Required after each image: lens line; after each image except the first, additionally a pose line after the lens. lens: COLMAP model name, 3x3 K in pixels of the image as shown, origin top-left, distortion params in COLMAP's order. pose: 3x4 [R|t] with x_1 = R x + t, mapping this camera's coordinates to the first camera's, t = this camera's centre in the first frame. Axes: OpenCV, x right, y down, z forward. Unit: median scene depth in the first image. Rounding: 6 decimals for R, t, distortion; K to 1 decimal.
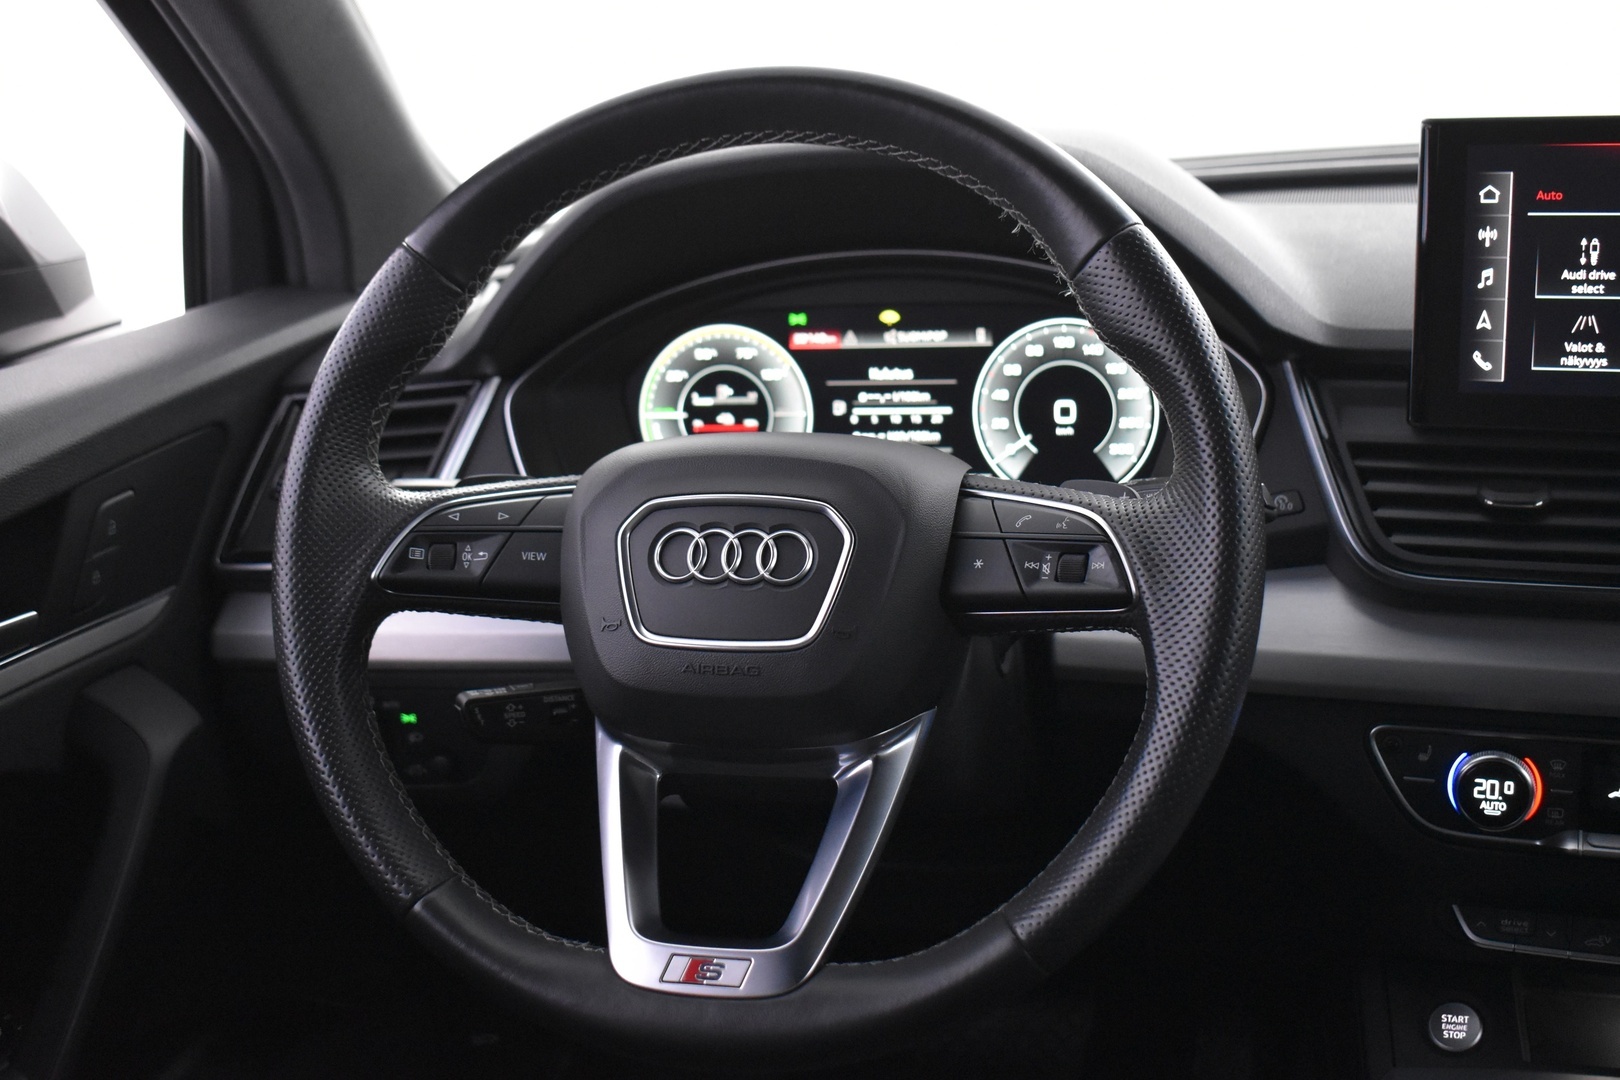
lens RADIAL K [[1885.8, 0, 800.5], [0, 1885.8, 541.7], [0, 0, 1]] dist [-0.057240, 0.000000]
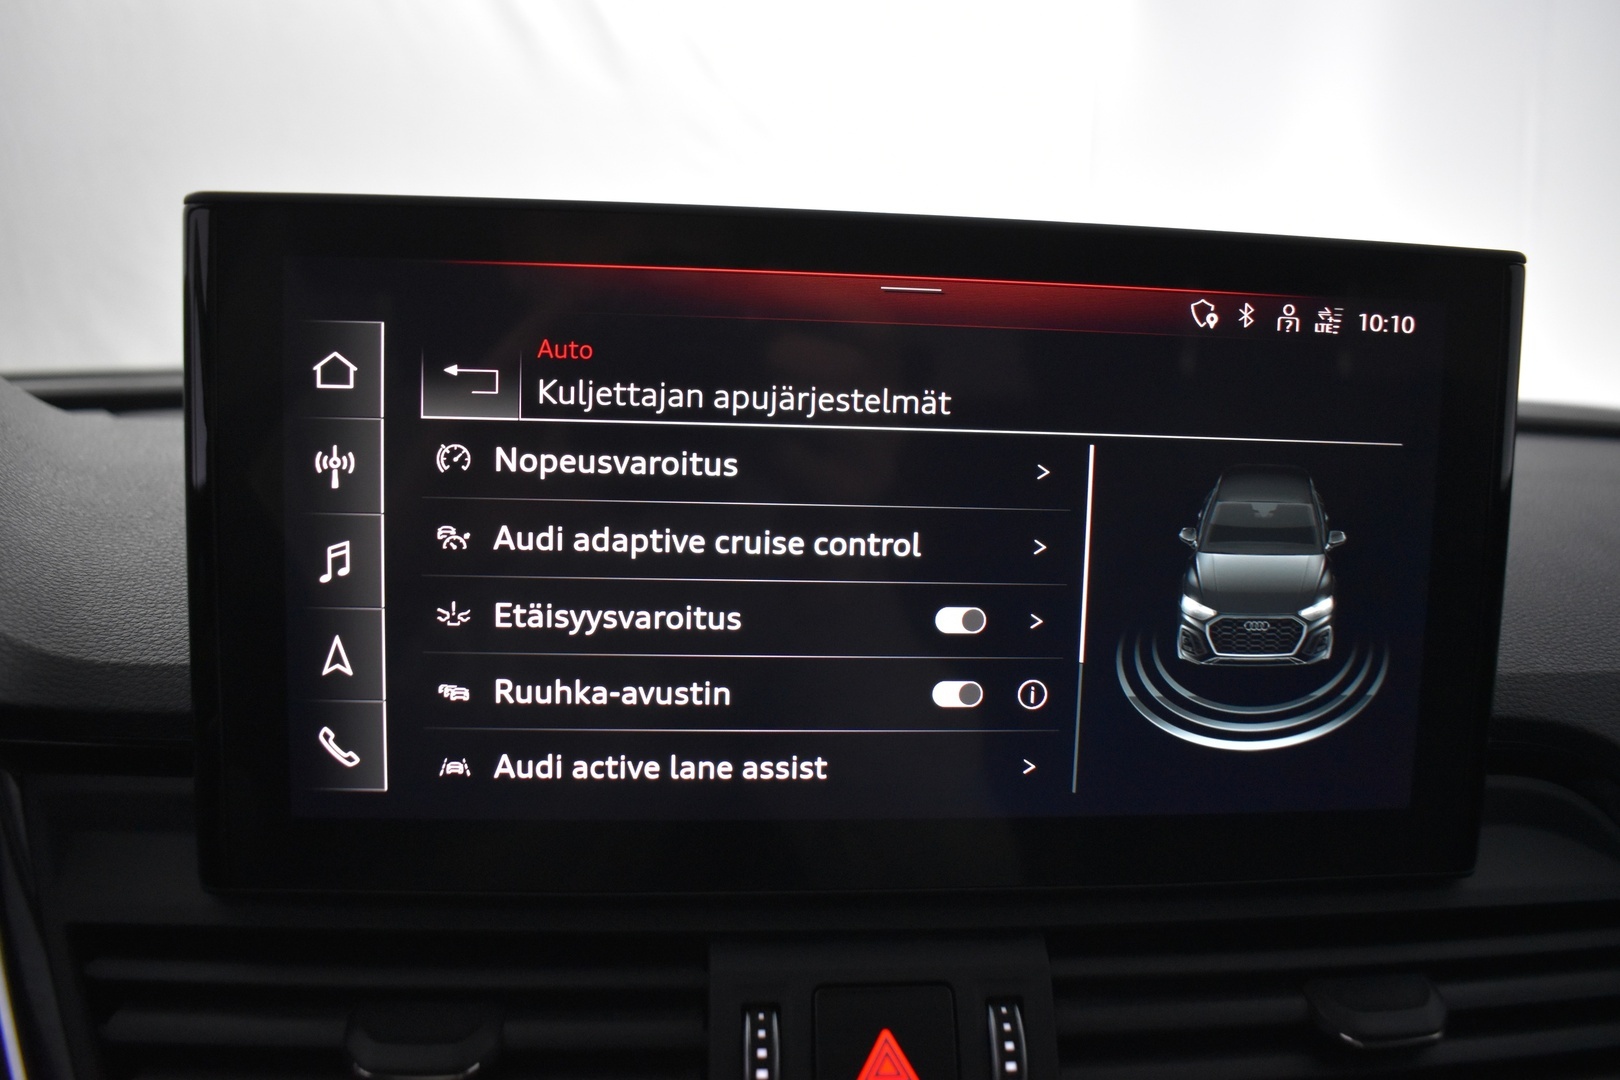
lens RADIAL K [[1267.0, 0, 799.7], [0, 1267.0, 539.4], [0, 0, 1]] dist [-0.097929, 0.018677]
pose [[0.890207, 0.003594, 0.455542, 0.329623], [0.042984, 0.994845, -0.091847, -0.114487], [-0.453523, 0.101344, 0.885464, 0.691086]]
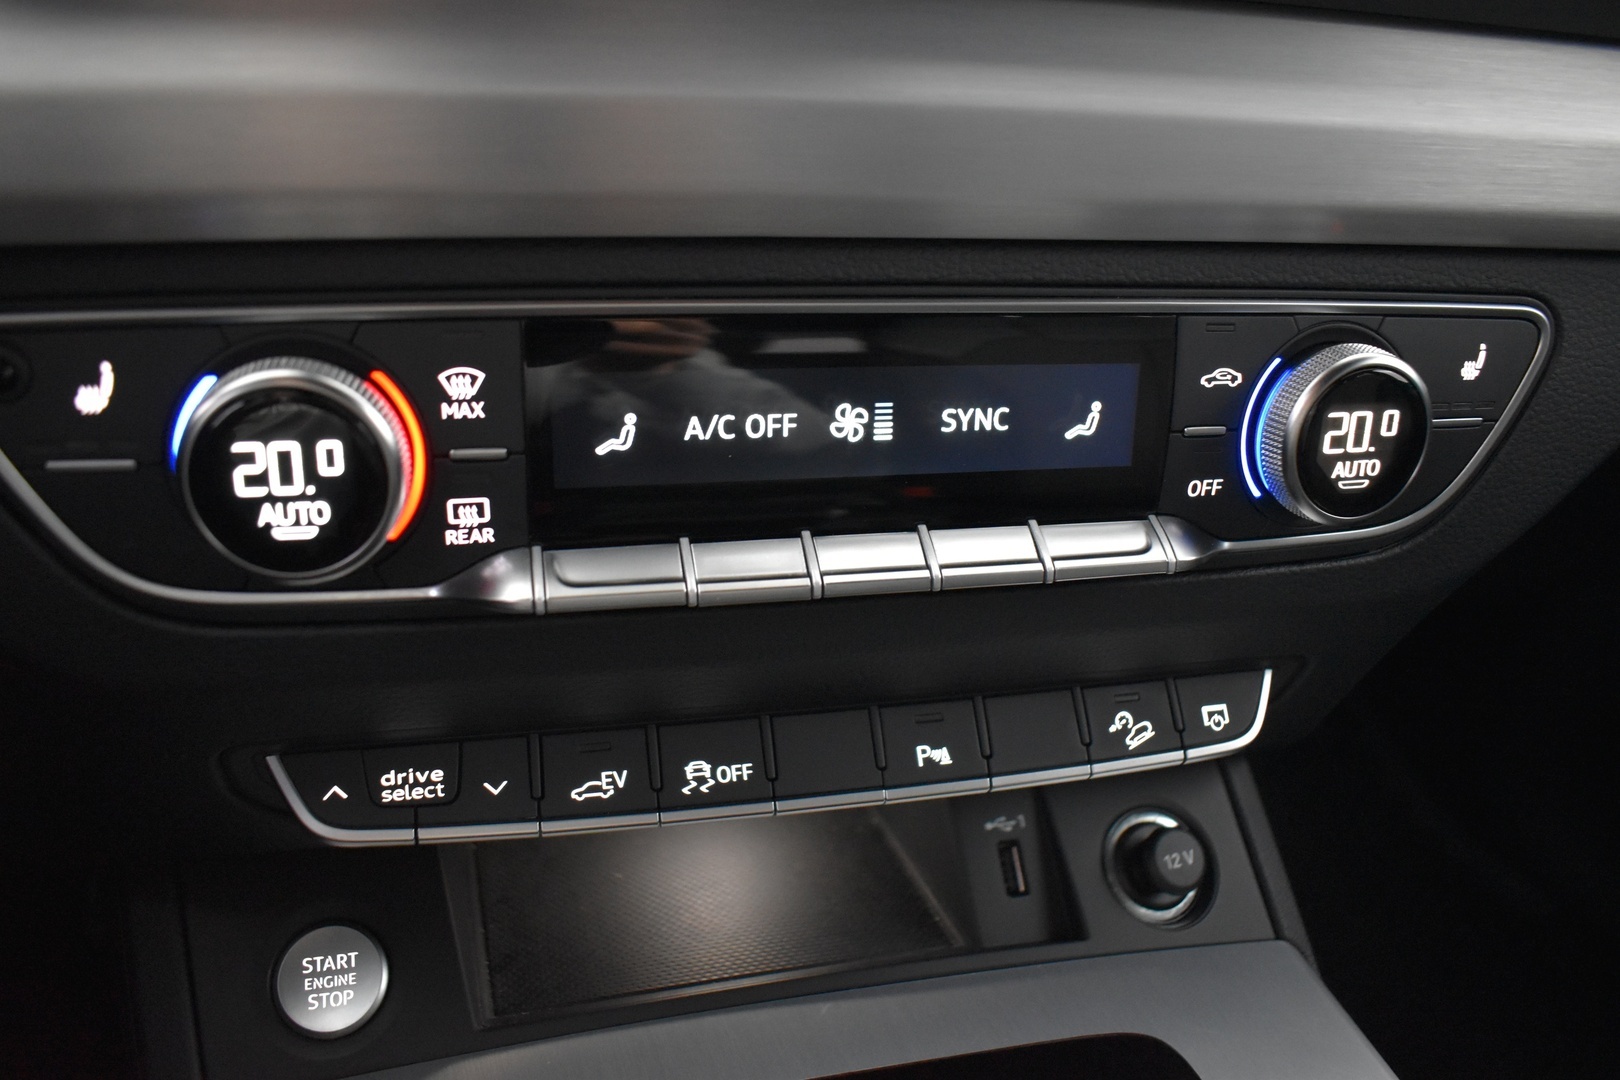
lens RADIAL K [[1267.0, 0, 819.0], [0, 1267.0, 536.8], [0, 0, 1]] dist [-0.097929, 0.018677]
pose [[0.821791, -0.144471, 0.551170, 0.324923], [0.043070, 0.980305, 0.192738, 0.105487], [-0.568159, -0.134651, 0.811828, 0.759163]]
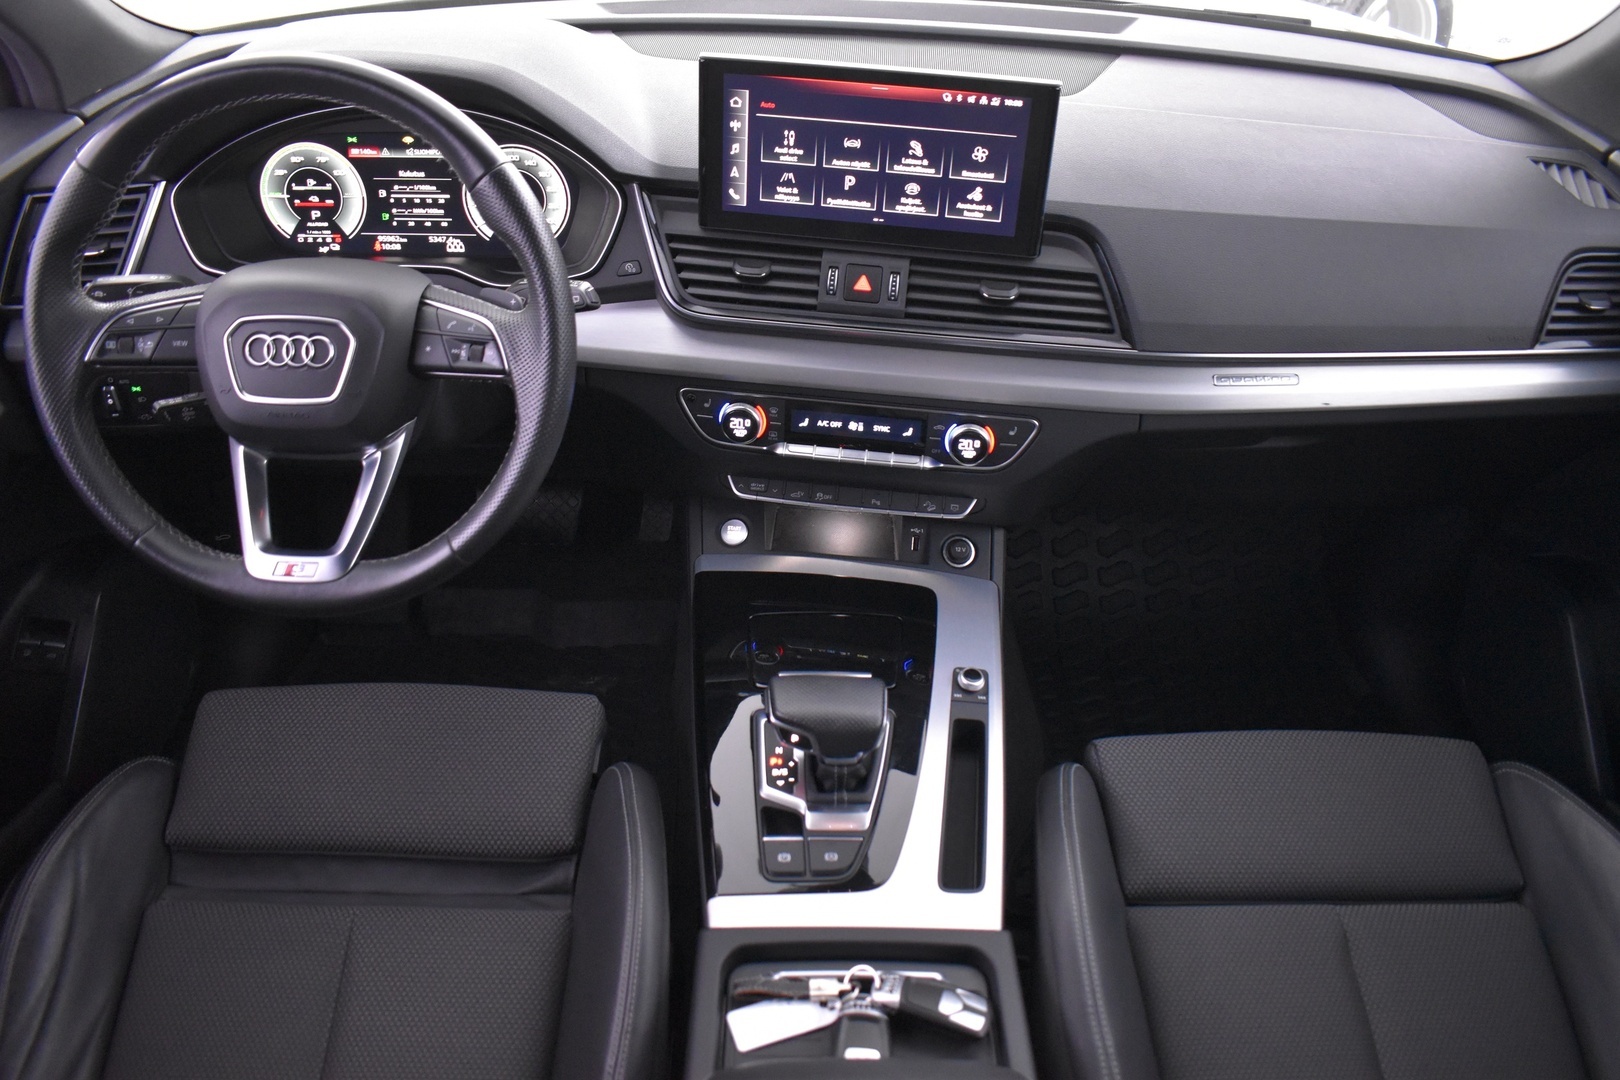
lens RADIAL K [[1267.0, 0, 814.6], [0, 1267.0, 529.6], [0, 0, 1]] dist [-0.097929, 0.018677]
pose [[0.971558, -0.061721, 0.228615, 0.144659], [-0.023025, 0.936238, 0.350612, -0.221664], [-0.235678, -0.345904, 0.908188, -0.226865]]
